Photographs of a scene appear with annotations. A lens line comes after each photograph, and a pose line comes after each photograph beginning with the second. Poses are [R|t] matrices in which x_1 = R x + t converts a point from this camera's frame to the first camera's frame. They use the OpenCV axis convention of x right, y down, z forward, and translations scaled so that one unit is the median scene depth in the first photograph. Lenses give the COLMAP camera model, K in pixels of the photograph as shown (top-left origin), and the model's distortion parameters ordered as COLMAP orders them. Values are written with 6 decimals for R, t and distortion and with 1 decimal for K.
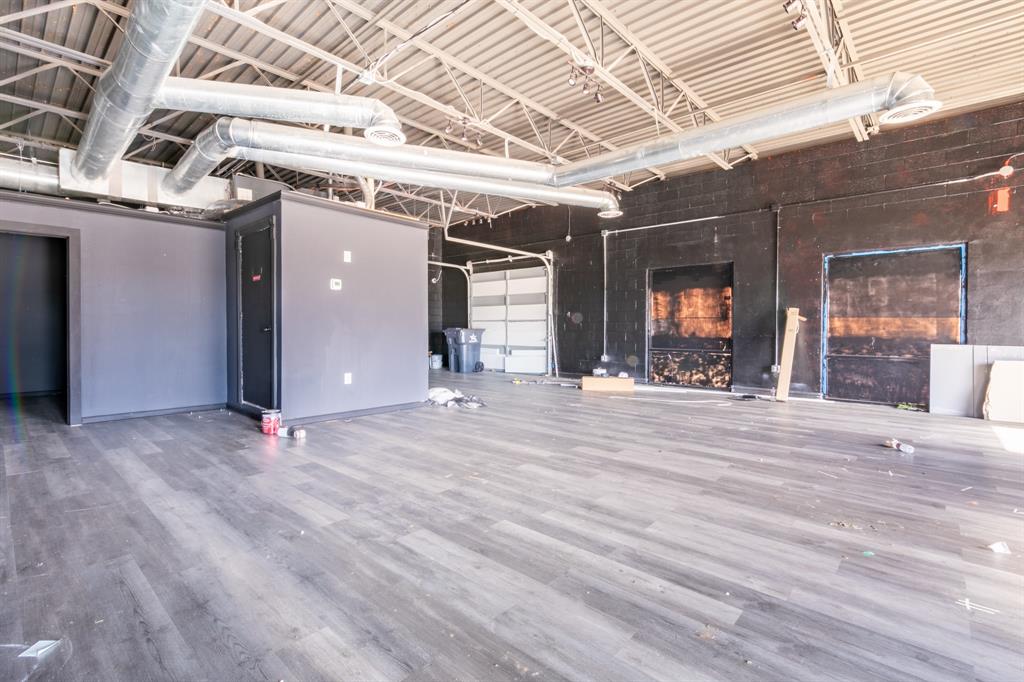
lens RADIAL K [[471.1, 0, 514.2], [0, 471.1, 334.5], [0, 0, 1]] dist [-0.000216, -0.001023]
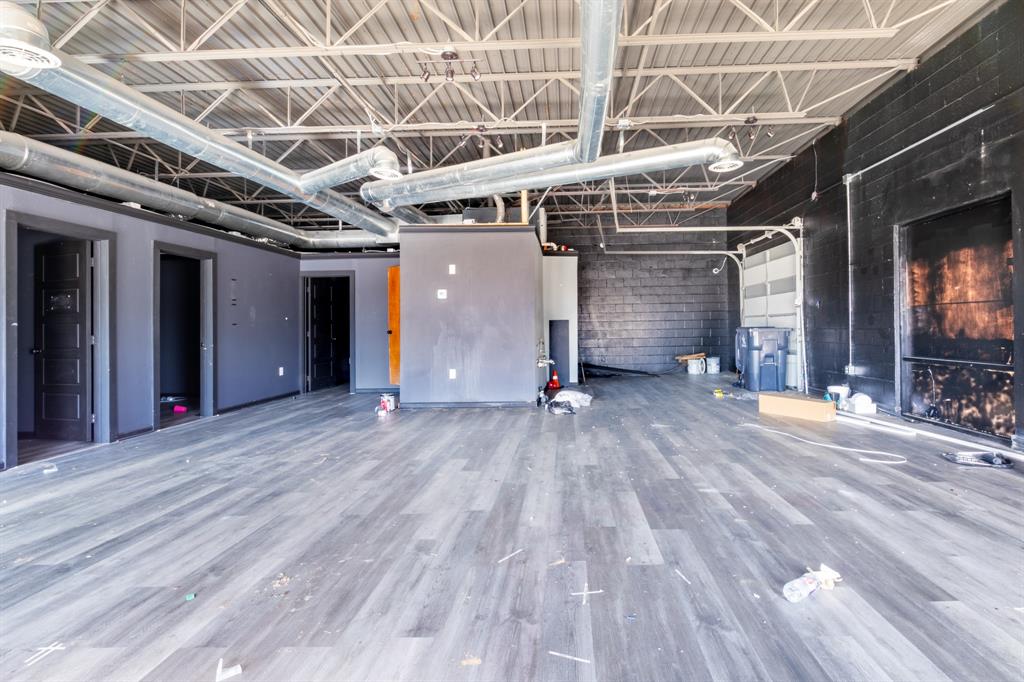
lens RADIAL K [[514.8, 0, 545.9], [0, 514.8, 323.9], [0, 0, 1]] dist [0.002268, -0.001215]
pose [[0.644437, -0.019248, -0.764415, 0.554569], [0.006292, 0.999783, -0.019870, -0.002276], [0.764632, 0.007995, 0.644418, 0.259670]]
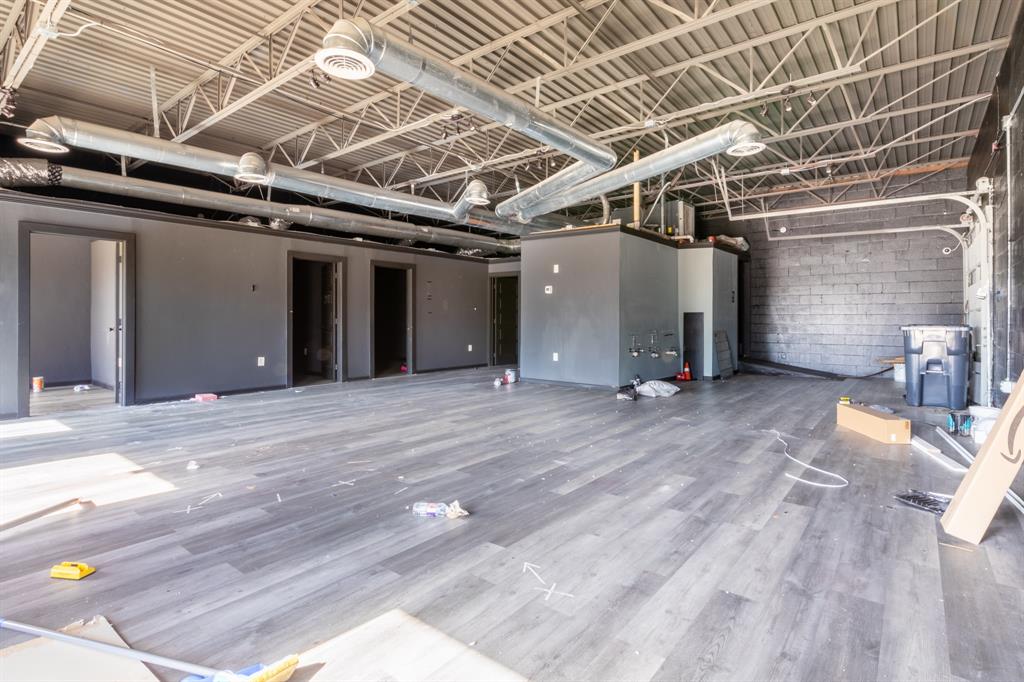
lens RADIAL K [[497.5, 0, 509.9], [0, 497.5, 320.8], [0, 0, 1]] dist [0.008440, 0.001609]
pose [[0.061947, 0.001268, -0.998079, 0.792026], [-0.019962, 0.999801, 0.000032, -0.007112], [0.997880, 0.019922, 0.061960, 0.563241]]
